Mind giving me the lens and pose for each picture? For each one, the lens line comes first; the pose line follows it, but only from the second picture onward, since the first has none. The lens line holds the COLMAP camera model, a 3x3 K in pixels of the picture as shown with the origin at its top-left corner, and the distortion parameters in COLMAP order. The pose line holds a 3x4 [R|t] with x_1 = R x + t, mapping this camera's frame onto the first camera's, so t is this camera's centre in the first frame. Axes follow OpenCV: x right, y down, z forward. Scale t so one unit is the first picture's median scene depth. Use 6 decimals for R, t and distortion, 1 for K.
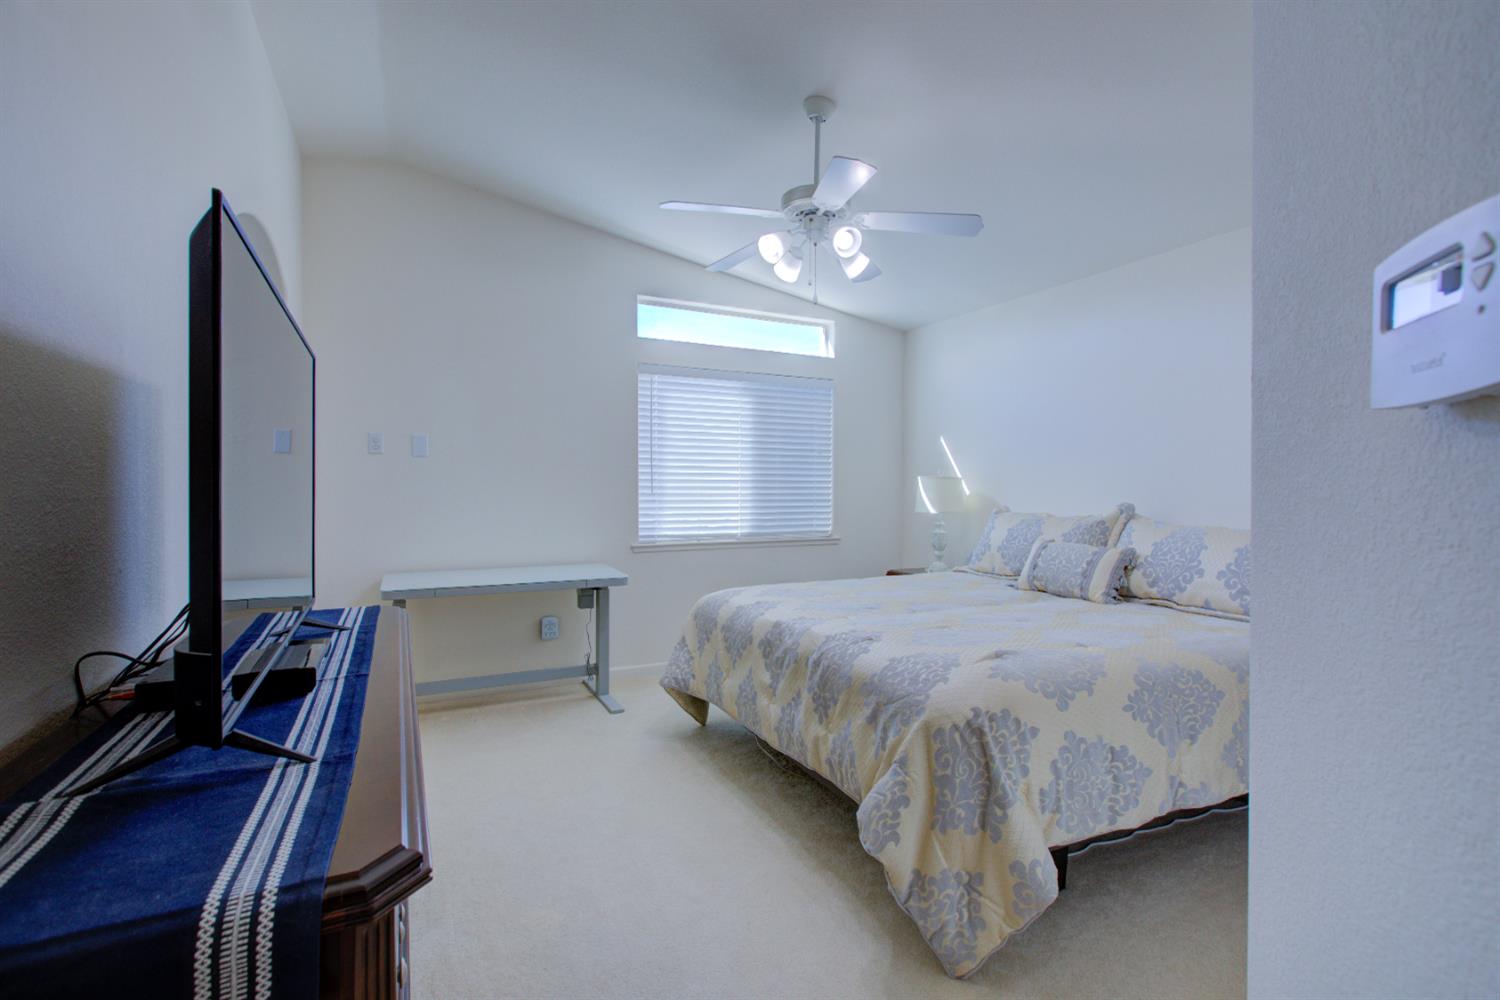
lens RADIAL K [[688.7, 0, 748.4], [0, 688.7, 497.0], [0, 0, 1]] dist [-0.004809, -0.000048]
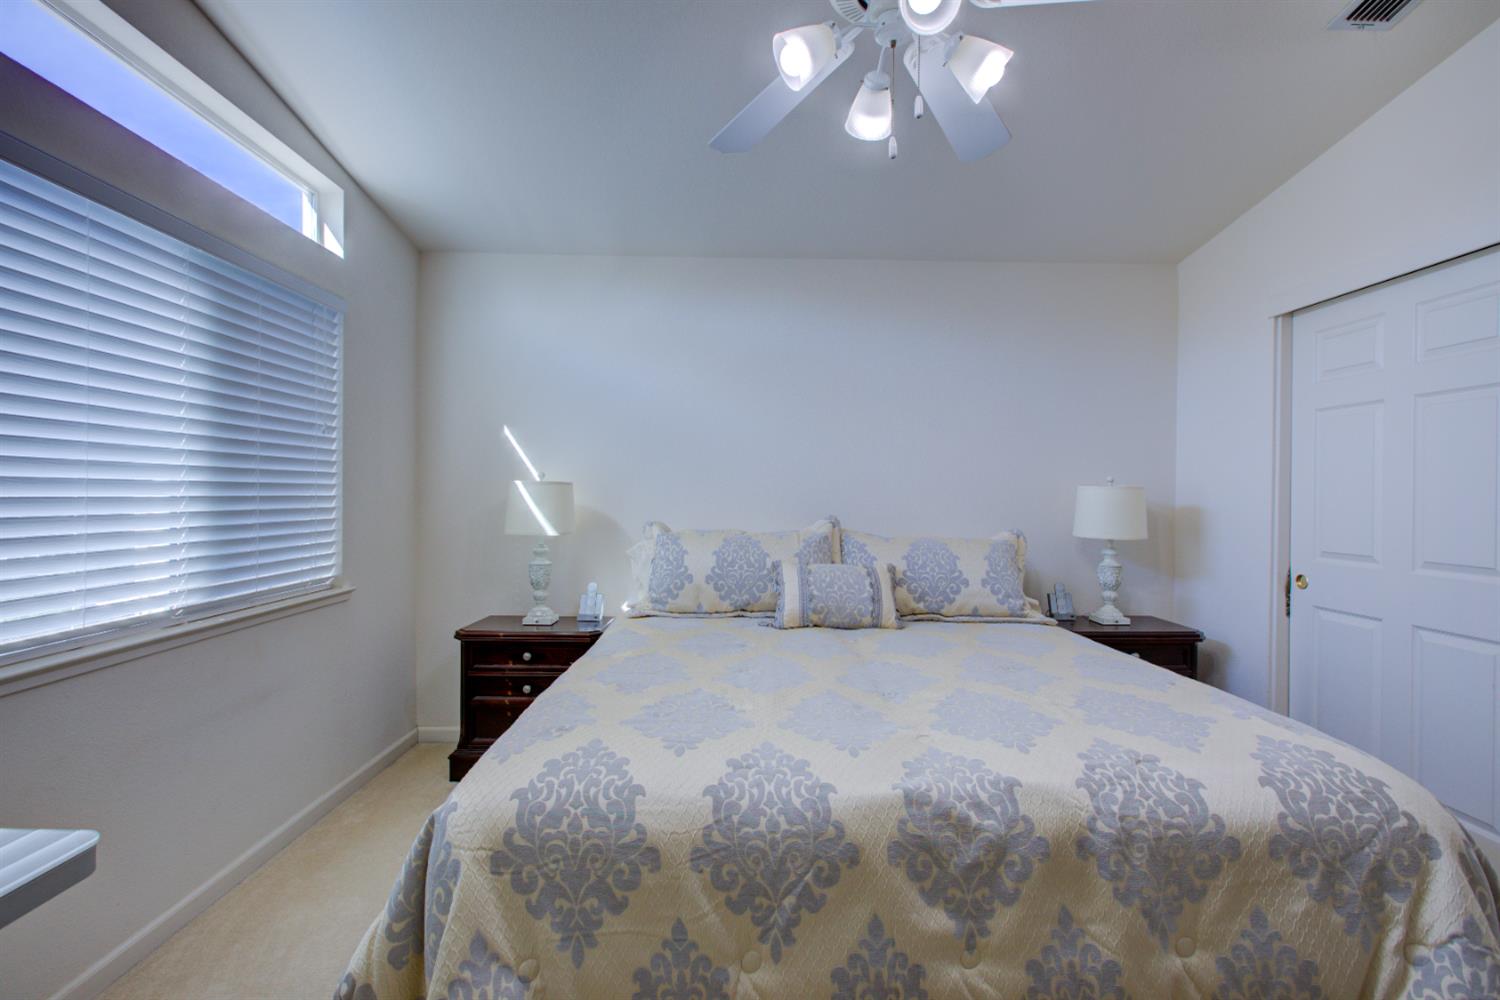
lens RADIAL K [[688.7, 0, 748.4], [0, 688.7, 497.0], [0, 0, 1]] dist [-0.004809, -0.000048]
pose [[0.418363, -0.005238, 0.908265, -0.382619], [0.008035, 0.999966, 0.002066, -0.020863], [-0.908244, 0.006433, 0.418391, 0.793248]]
